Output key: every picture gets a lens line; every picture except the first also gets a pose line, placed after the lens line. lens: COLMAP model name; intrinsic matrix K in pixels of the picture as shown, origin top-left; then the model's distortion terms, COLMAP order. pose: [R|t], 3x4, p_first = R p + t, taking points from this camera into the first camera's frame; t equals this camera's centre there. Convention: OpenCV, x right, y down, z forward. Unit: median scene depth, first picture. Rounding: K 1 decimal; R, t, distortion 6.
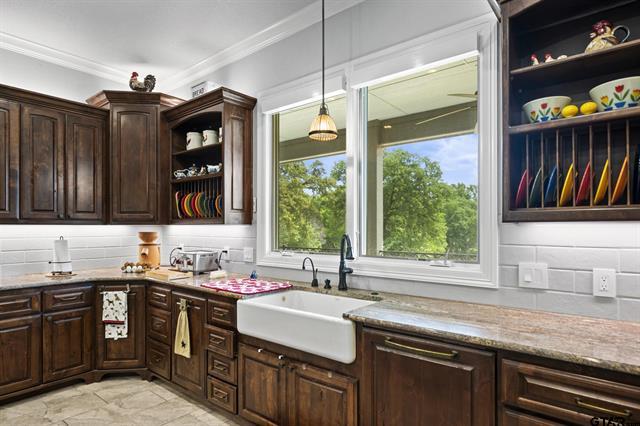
lens RADIAL K [[358.2, 0, 314.8], [0, 358.2, 230.1], [0, 0, 1]] dist [-0.006307, -0.001535]
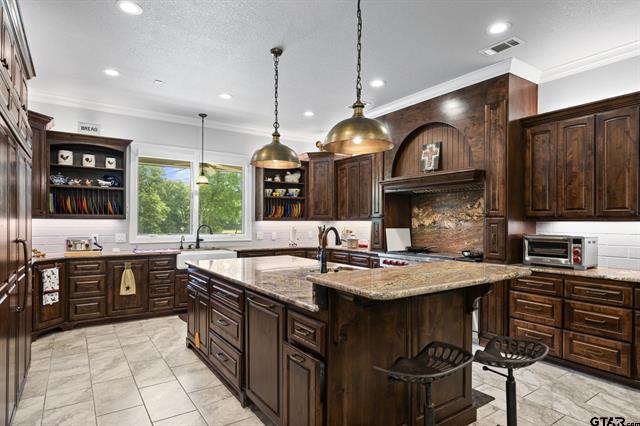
lens RADIAL K [[358.2, 0, 319.0], [0, 358.2, 217.2], [0, 0, 1]] dist [-0.006307, -0.001535]
pose [[0.296922, 0.014662, 0.954789, -1.554190], [0.000276, 0.999881, -0.015440, -0.001264], [-0.954902, 0.004848, 0.296882, -0.367064]]
